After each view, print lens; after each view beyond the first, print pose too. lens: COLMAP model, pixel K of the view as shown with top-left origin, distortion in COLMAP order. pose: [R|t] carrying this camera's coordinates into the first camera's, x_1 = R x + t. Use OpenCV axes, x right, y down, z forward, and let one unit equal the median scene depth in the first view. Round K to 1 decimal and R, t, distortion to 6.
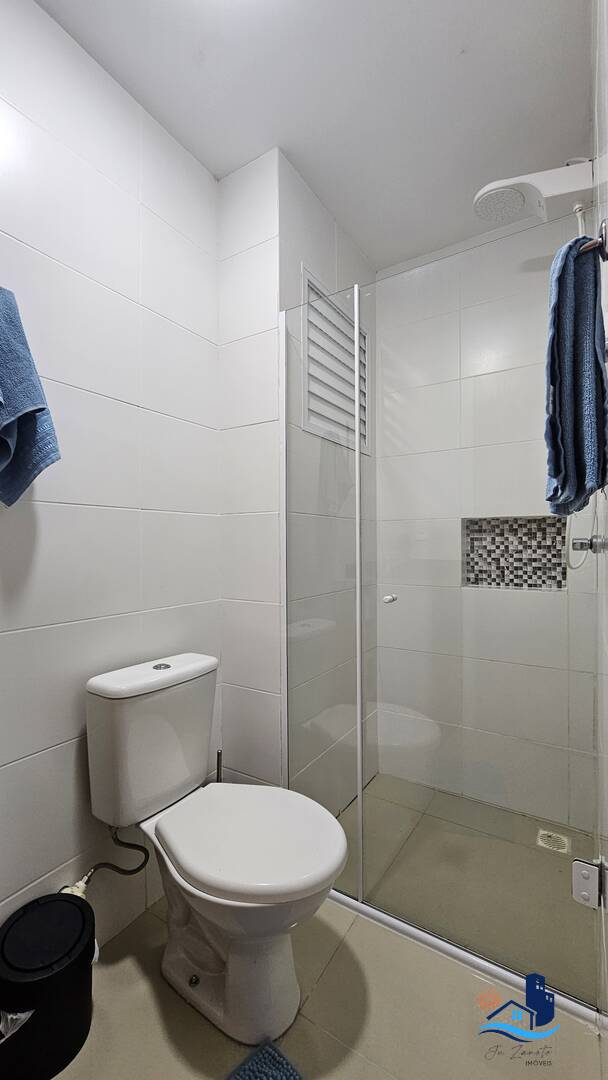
lens RADIAL K [[443.4, 0, 306.2], [0, 443.4, 545.6], [0, 0, 1]] dist [-0.004453, 0.000231]
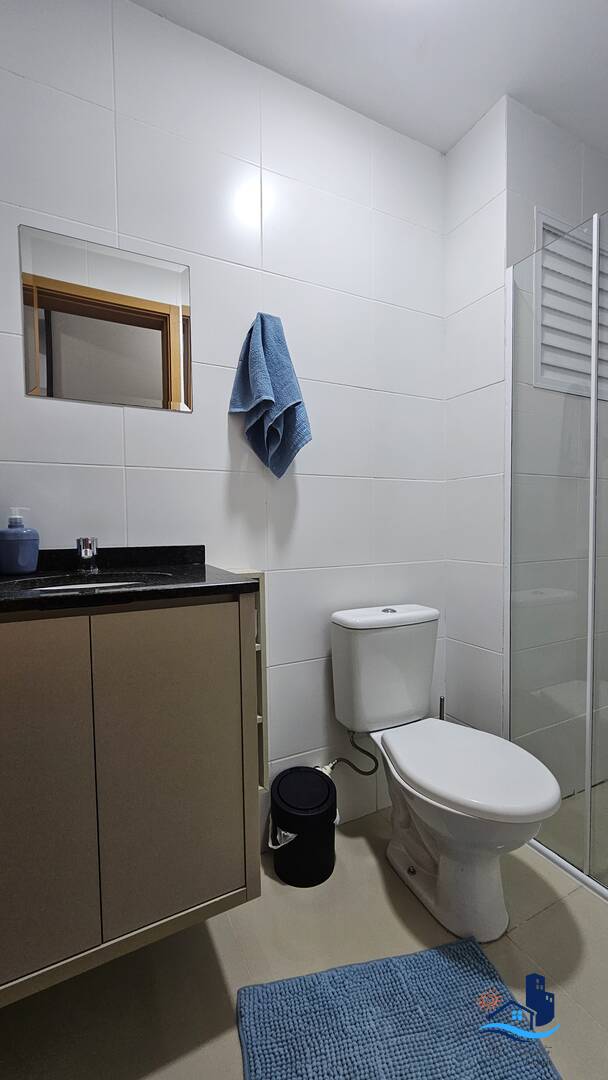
lens RADIAL K [[443.4, 0, 306.2], [0, 443.4, 545.6], [0, 0, 1]] dist [-0.004453, 0.000231]
pose [[0.859241, 0.017128, -0.511285, 0.086364], [0.007249, 0.998931, 0.045647, 0.047131], [0.511520, -0.042928, 0.858198, -0.118135]]
